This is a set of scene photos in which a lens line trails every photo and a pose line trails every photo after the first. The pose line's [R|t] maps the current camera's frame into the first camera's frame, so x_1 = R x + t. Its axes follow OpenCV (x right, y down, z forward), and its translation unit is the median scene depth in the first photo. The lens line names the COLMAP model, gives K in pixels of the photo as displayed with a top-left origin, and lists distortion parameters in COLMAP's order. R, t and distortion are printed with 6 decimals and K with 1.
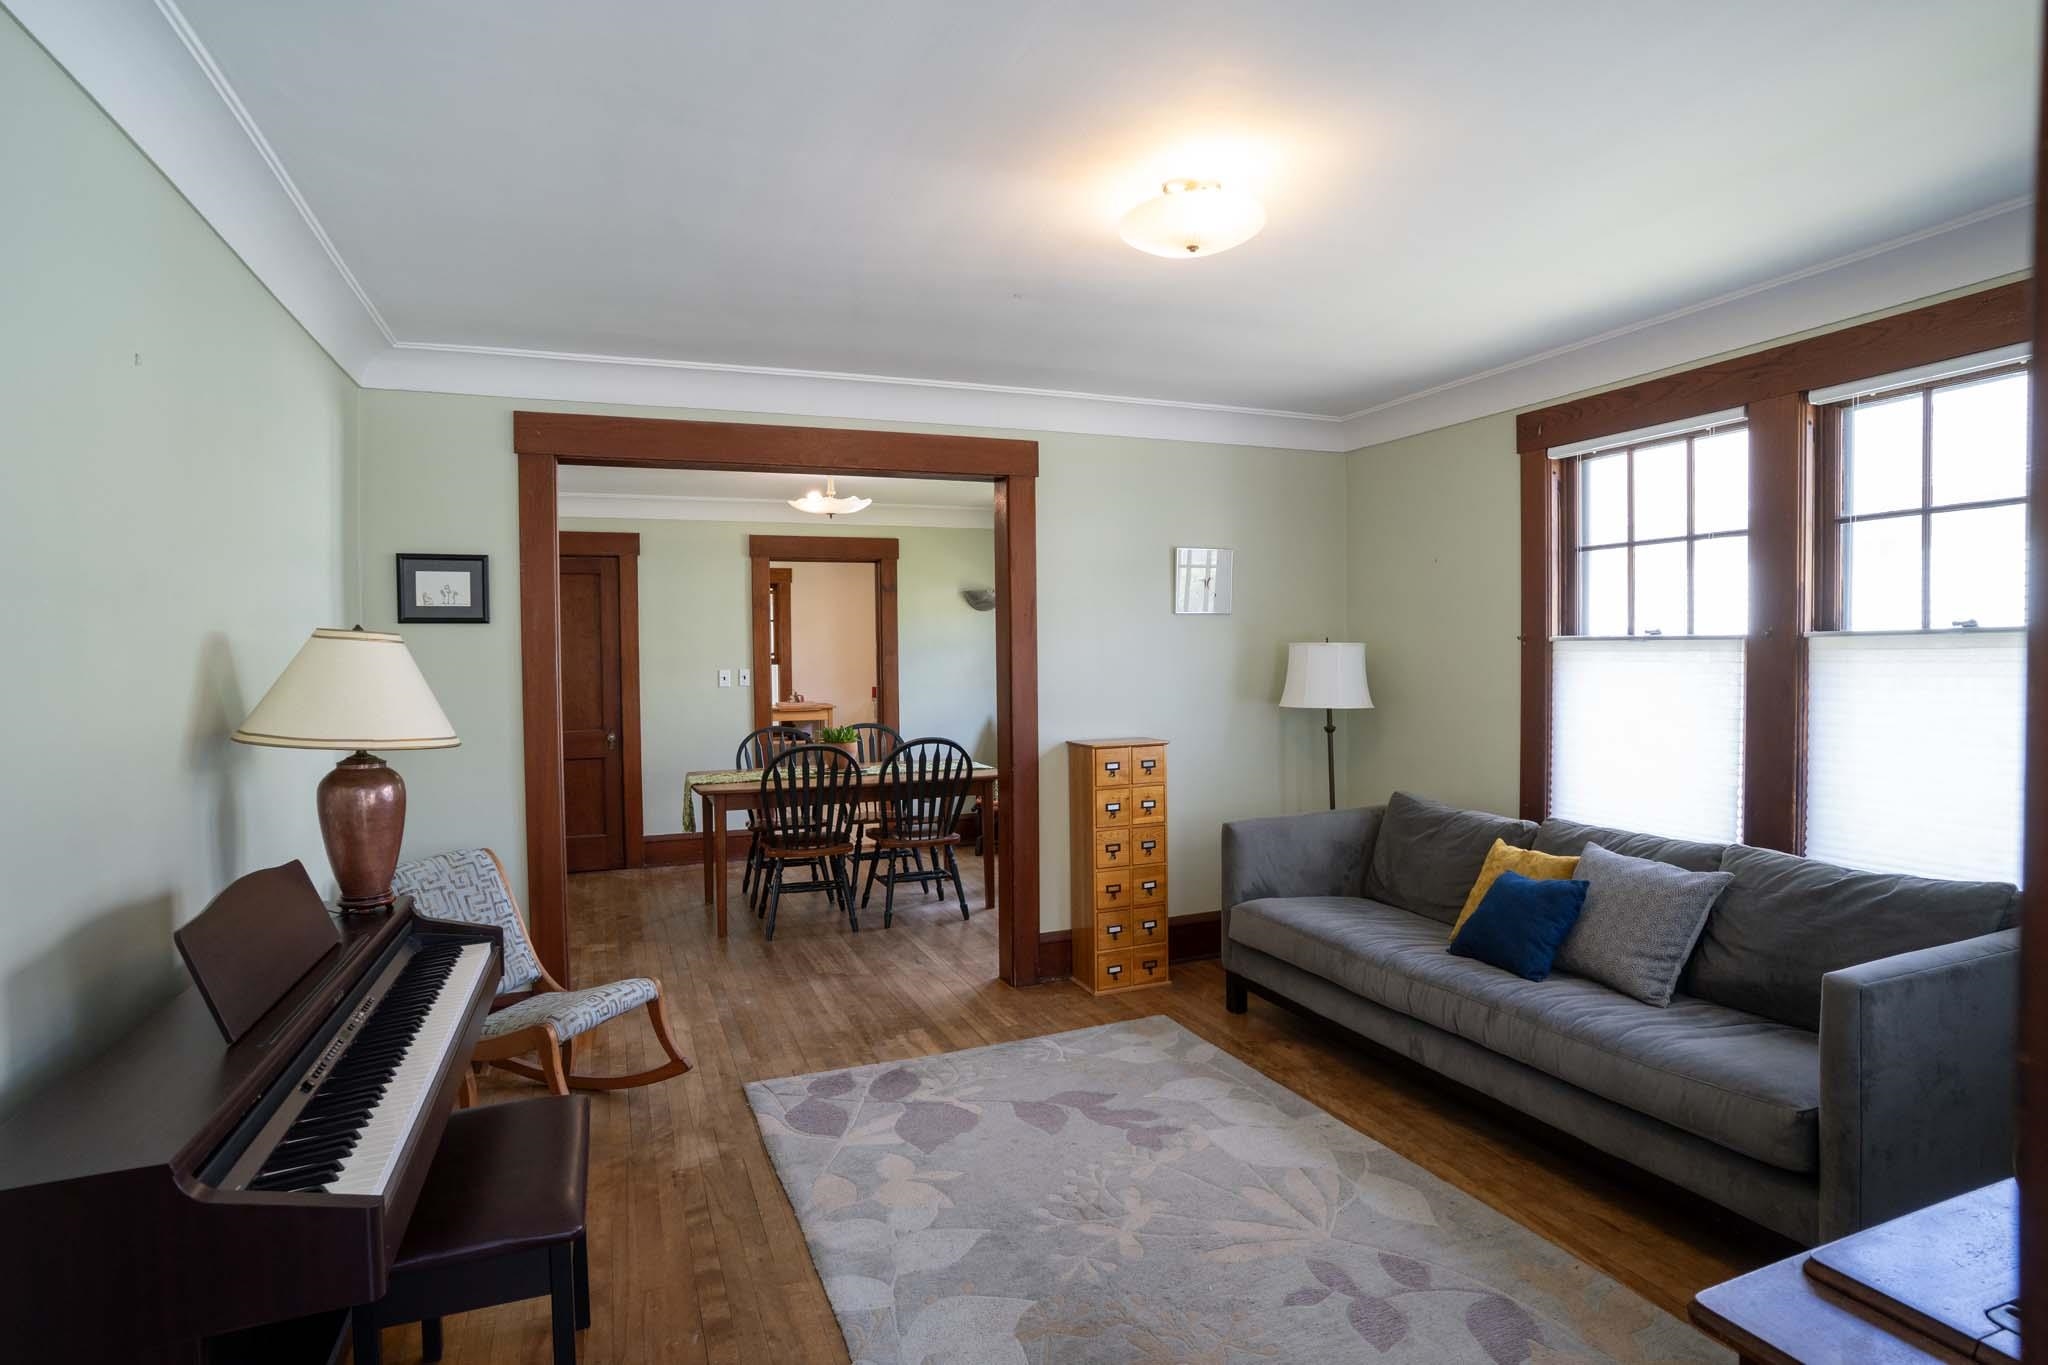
lens RADIAL K [[1057.6, 0, 1018.6], [0, 1057.6, 686.1], [0, 0, 1]] dist [-0.073771, 0.040395]
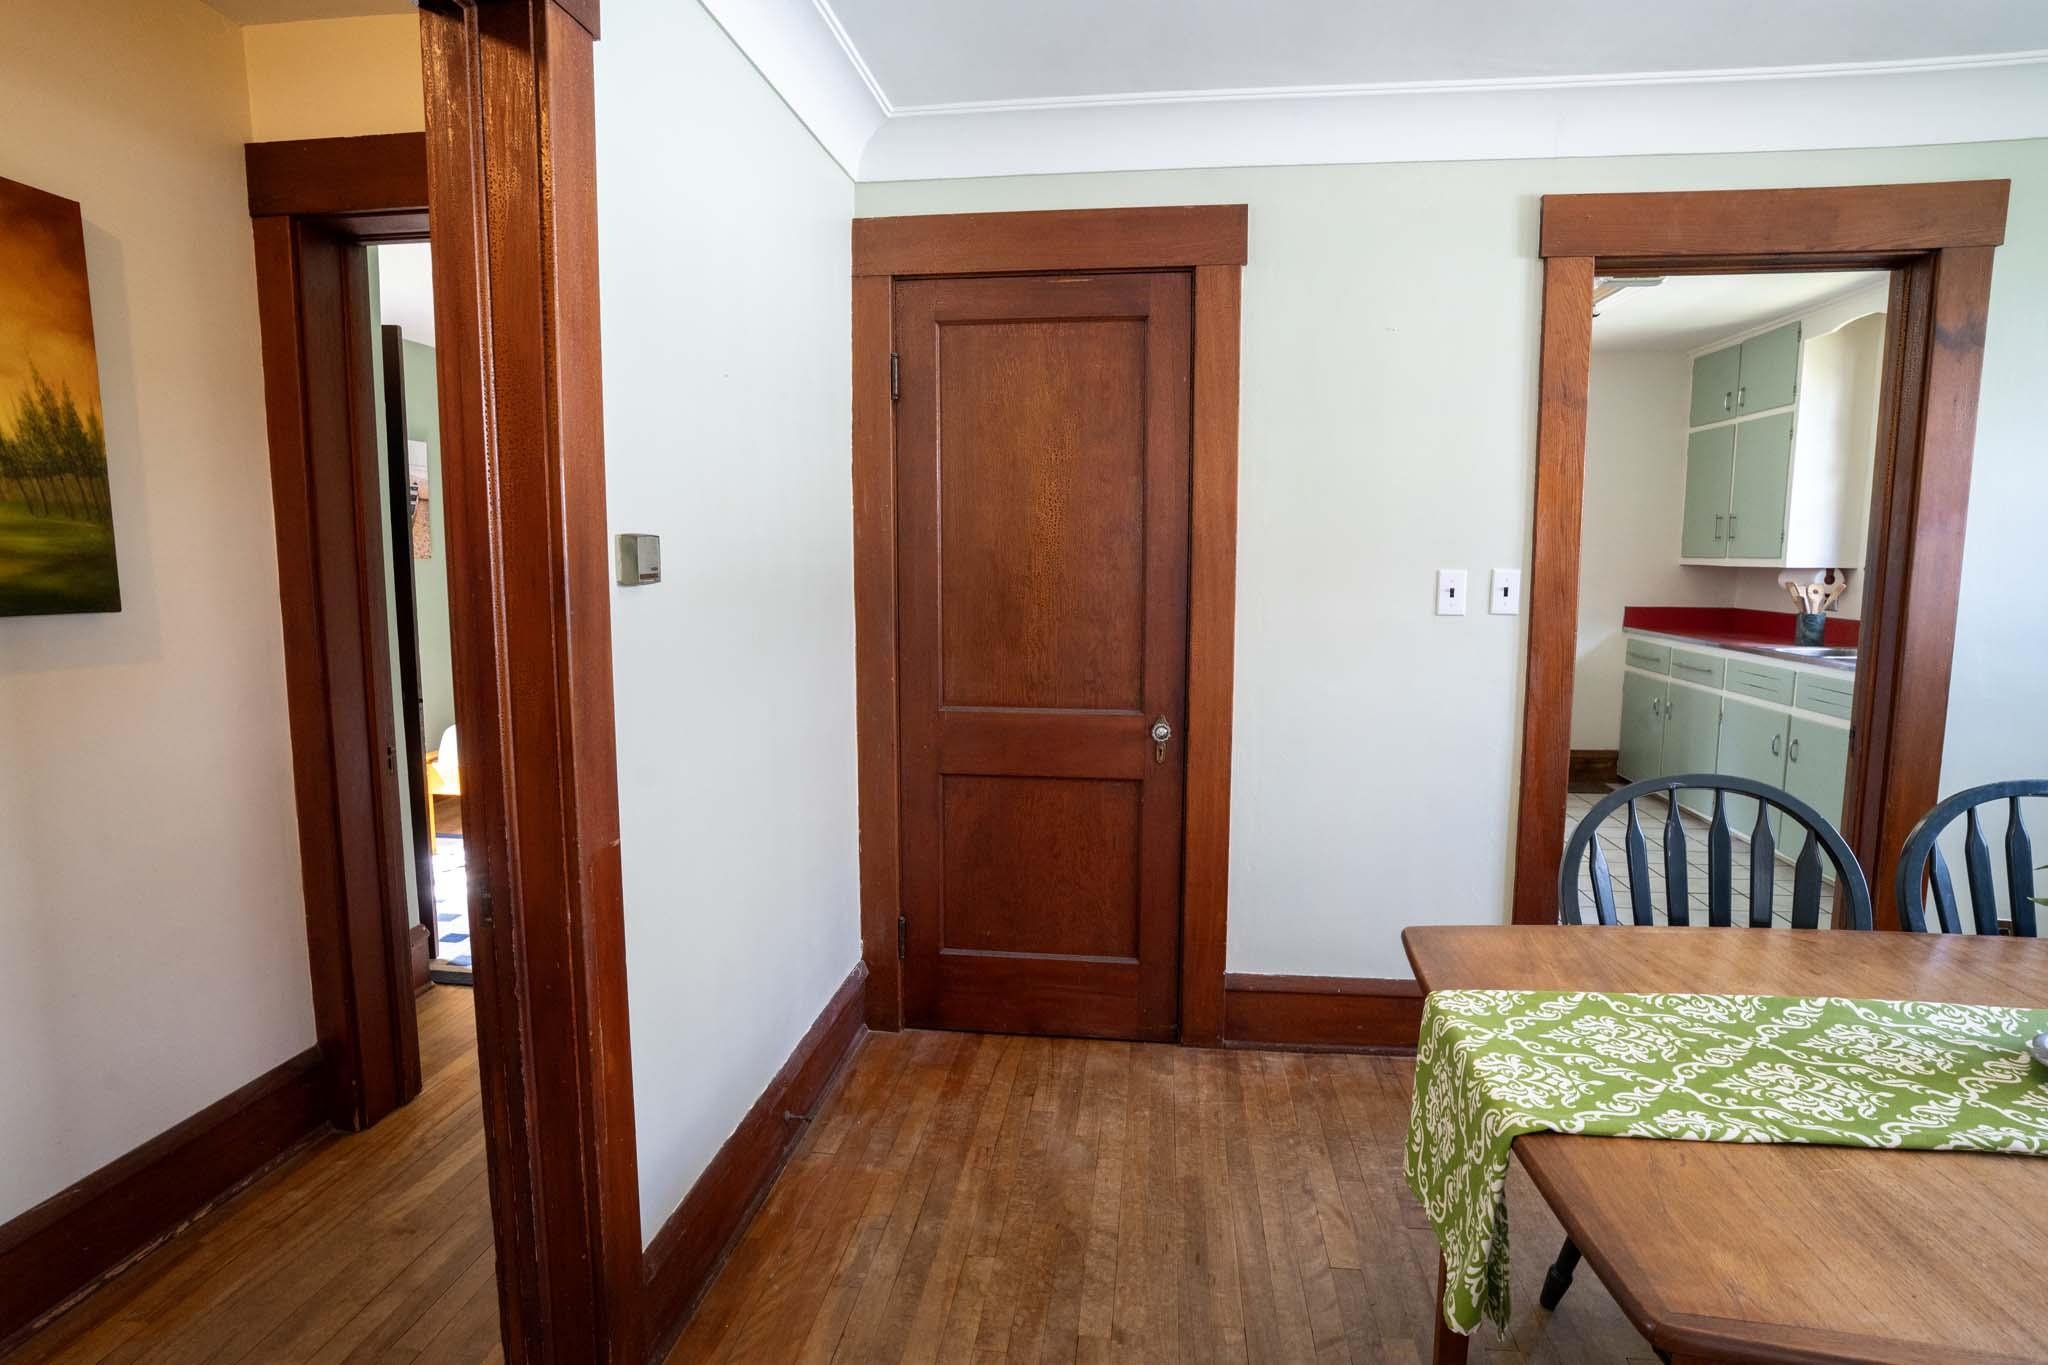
lens RADIAL K [[1075.6, 0, 1029.7], [0, 1075.6, 685.1], [0, 0, 1]] dist [-0.081764, 0.047874]
pose [[0.878189, 0.070225, -0.473131, -0.238226], [-0.026049, 0.994717, 0.099292, -0.008159], [0.477604, -0.074872, 0.875379, 0.613130]]
